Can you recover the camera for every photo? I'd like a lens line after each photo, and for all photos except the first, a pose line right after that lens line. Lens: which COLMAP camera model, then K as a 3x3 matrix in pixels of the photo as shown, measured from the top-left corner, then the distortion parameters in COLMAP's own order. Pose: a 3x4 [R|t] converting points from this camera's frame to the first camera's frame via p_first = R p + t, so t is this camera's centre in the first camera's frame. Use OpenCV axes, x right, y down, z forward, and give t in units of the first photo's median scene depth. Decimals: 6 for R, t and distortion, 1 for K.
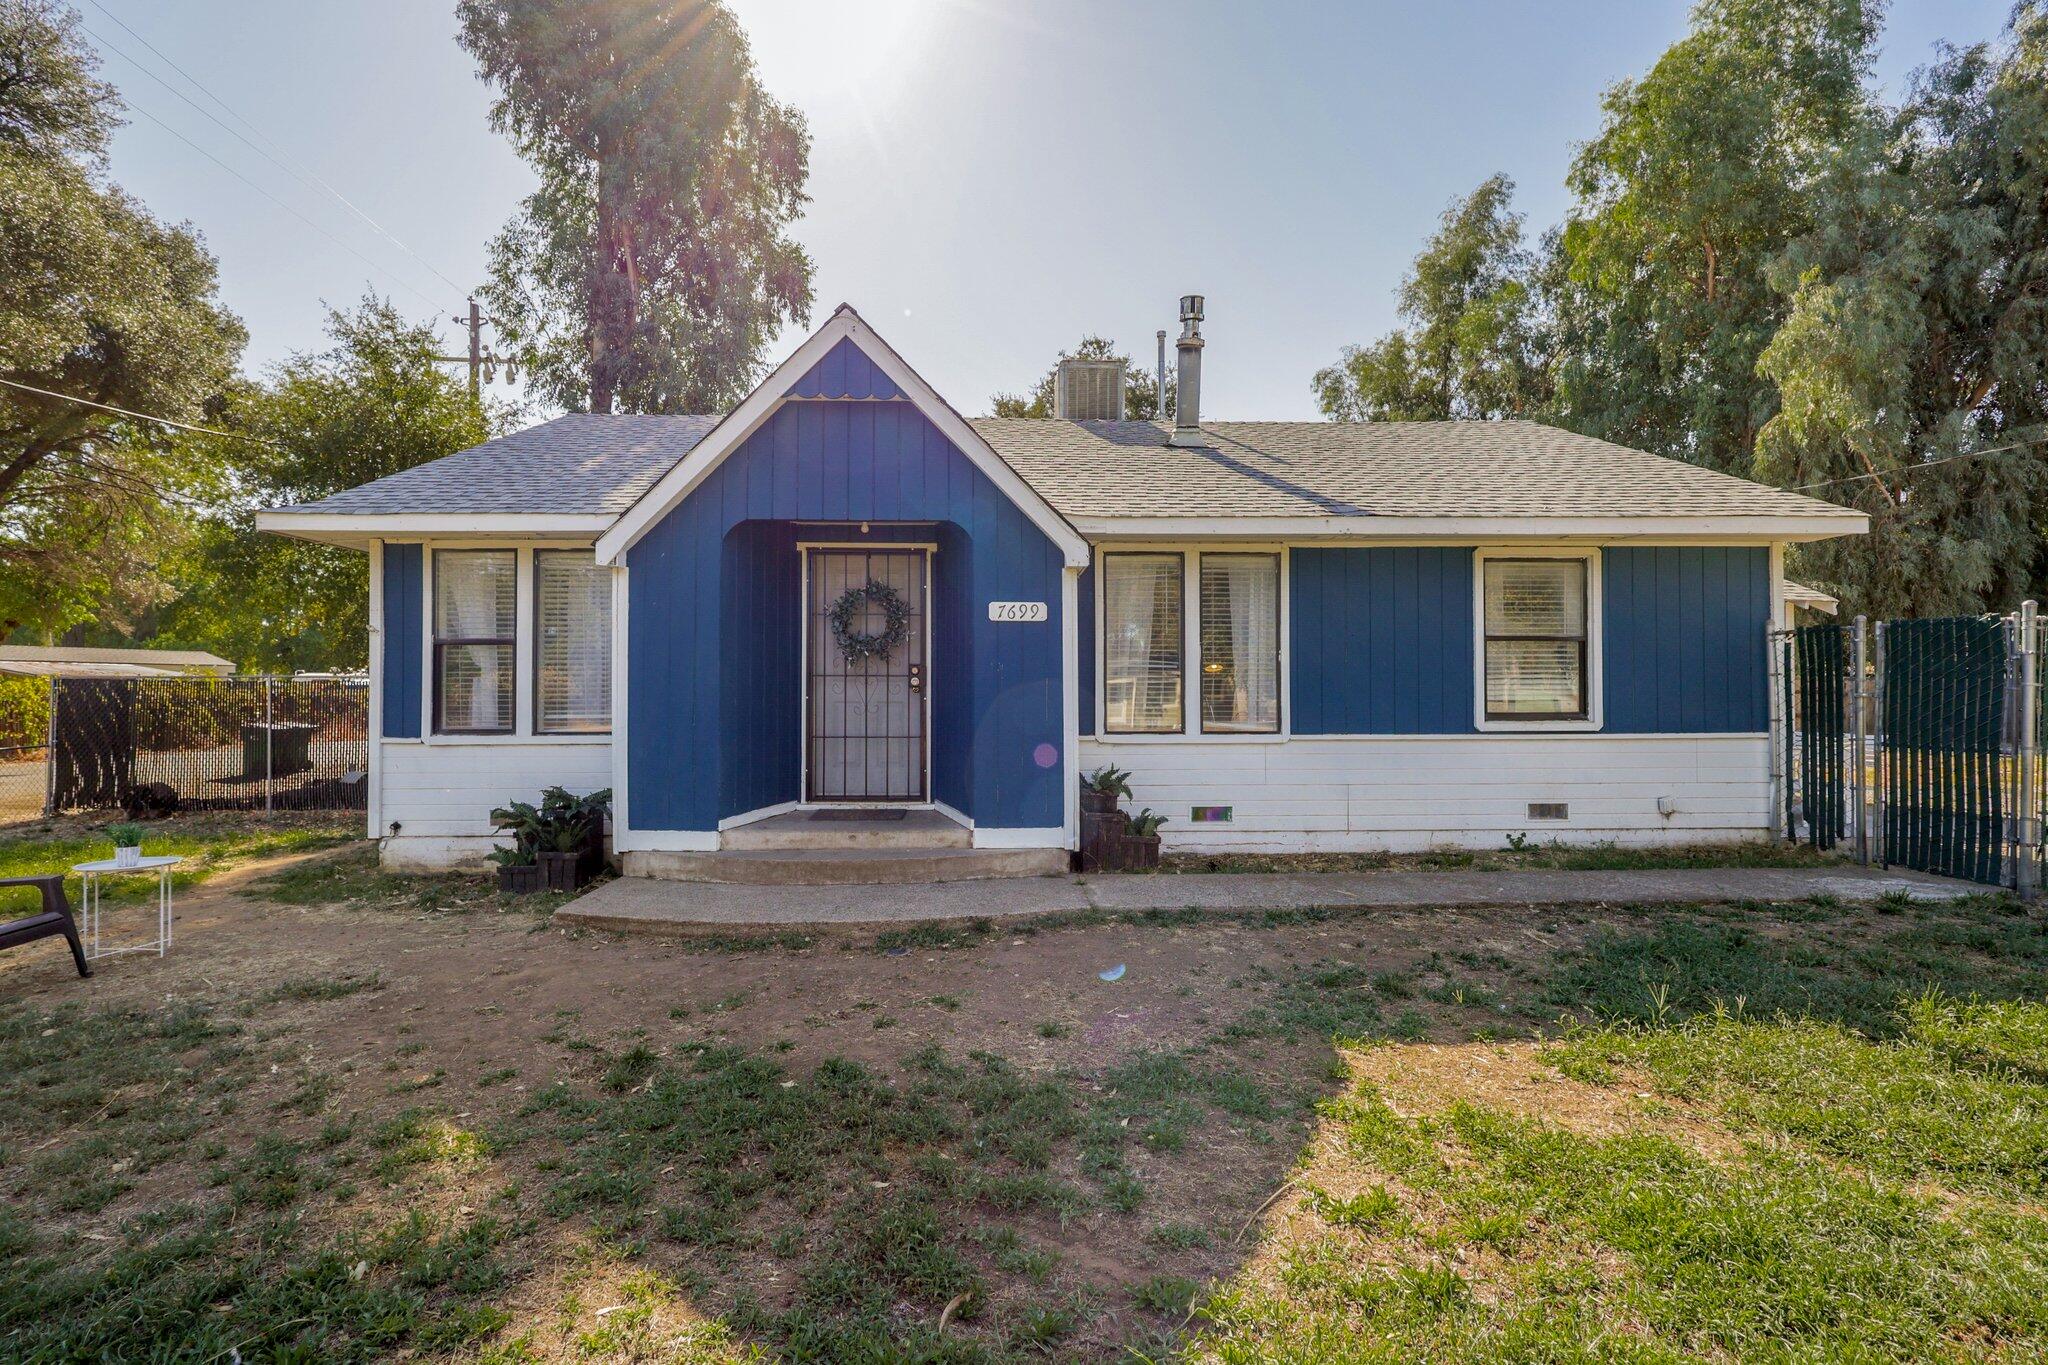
lens RADIAL K [[941.6, 0, 1023.5], [0, 941.6, 685.5], [0, 0, 1]] dist [-0.002789, 0.002029]
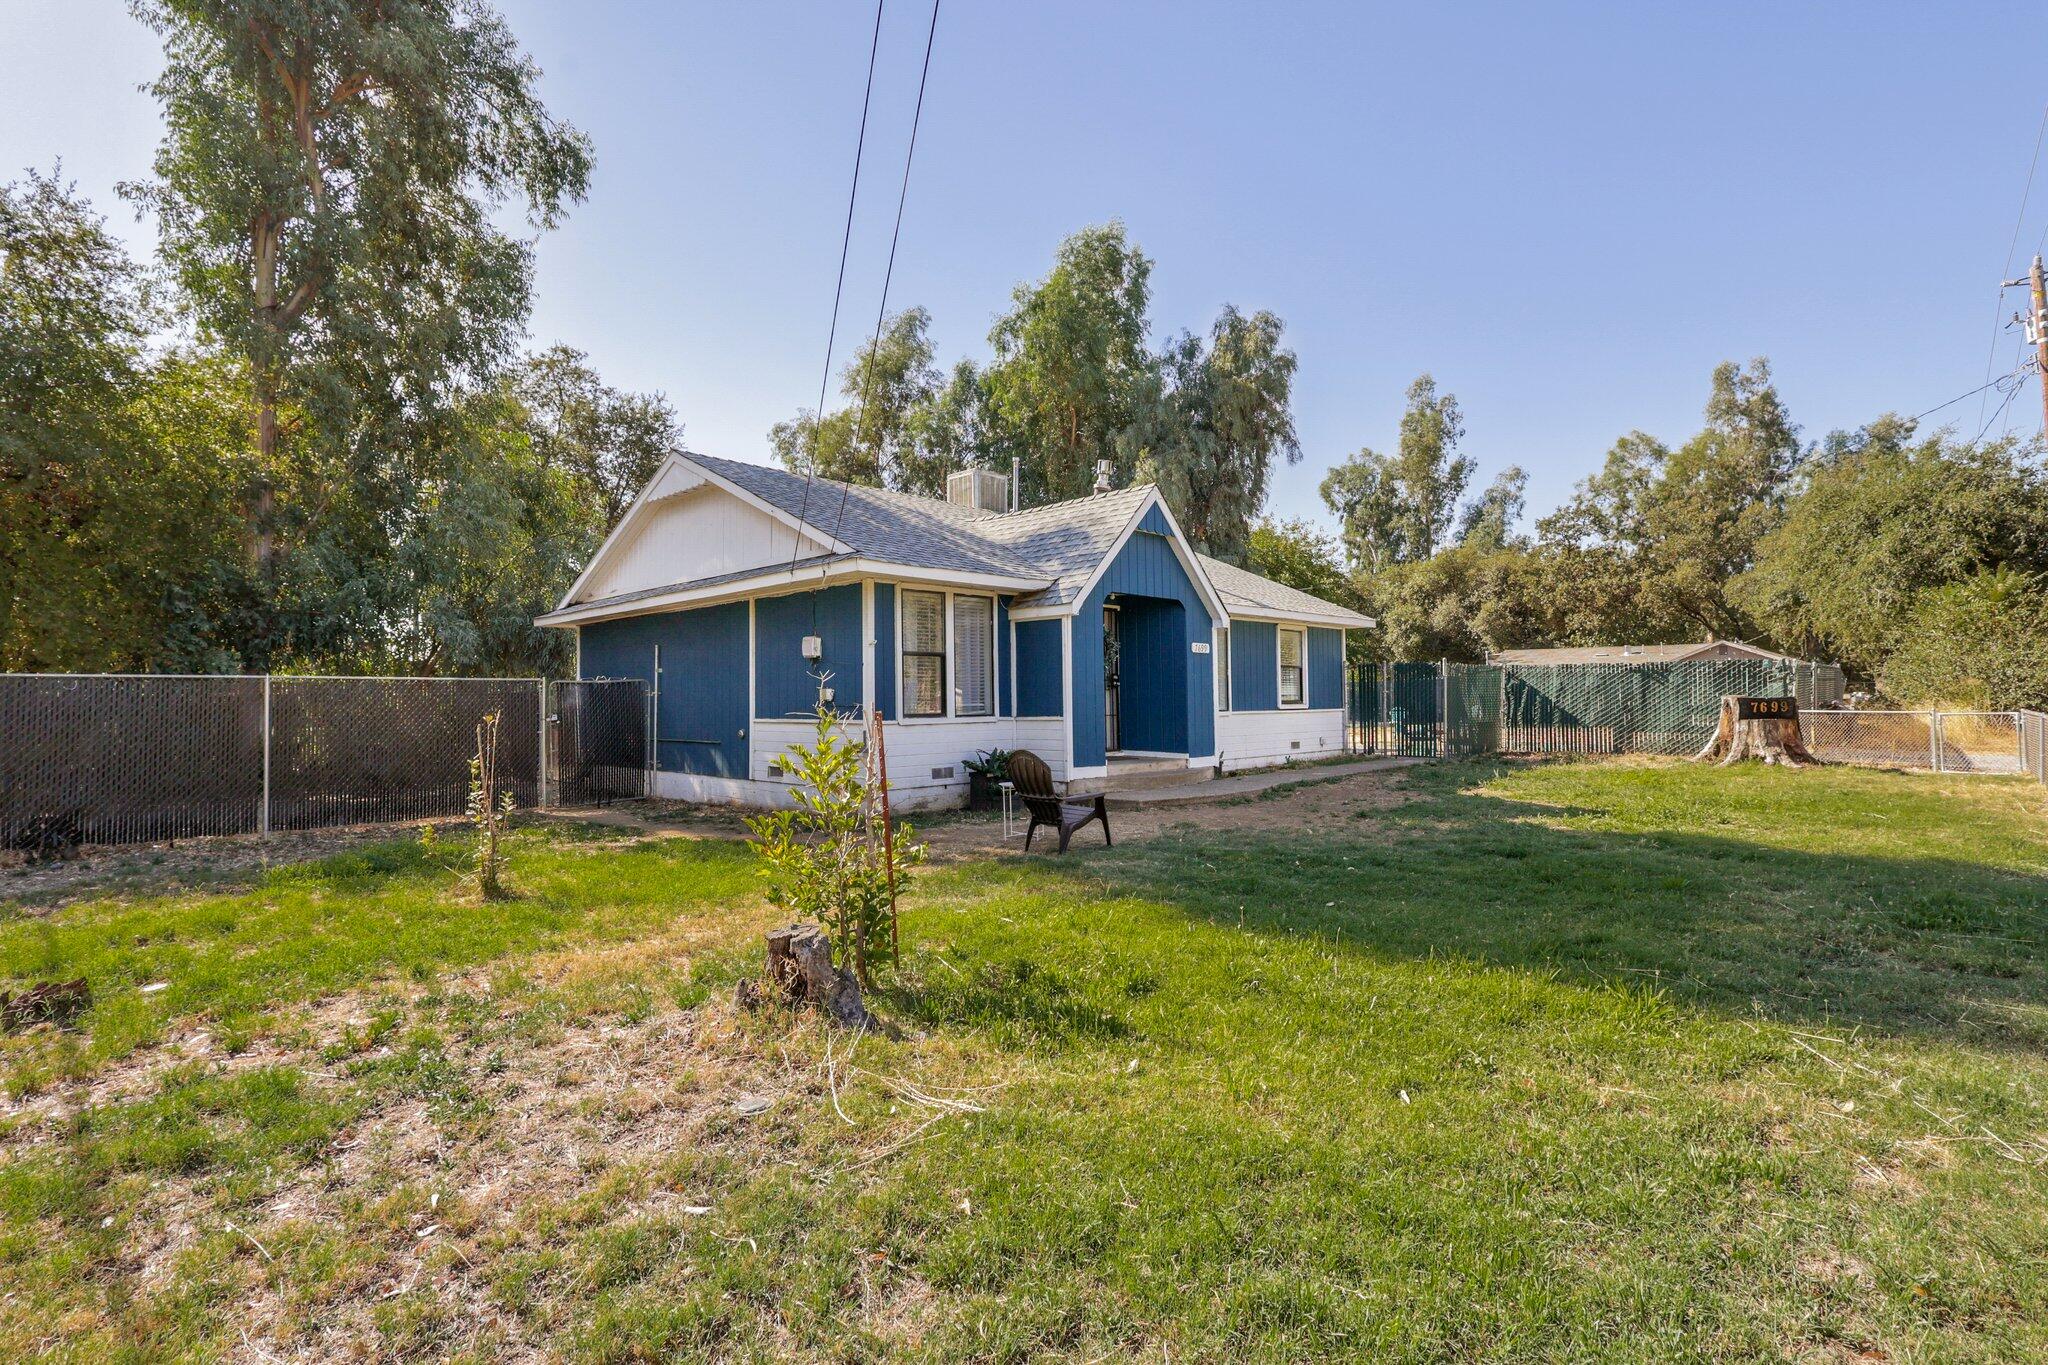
lens RADIAL K [[941.6, 0, 1003.8], [0, 941.6, 673.9], [0, 0, 1]] dist [-0.002789, 0.002029]
pose [[0.733307, 0.016189, 0.679705, -1.417621], [0.003988, 0.999597, -0.028111, 0.025650], [-0.679886, 0.023325, 0.732947, -0.149641]]
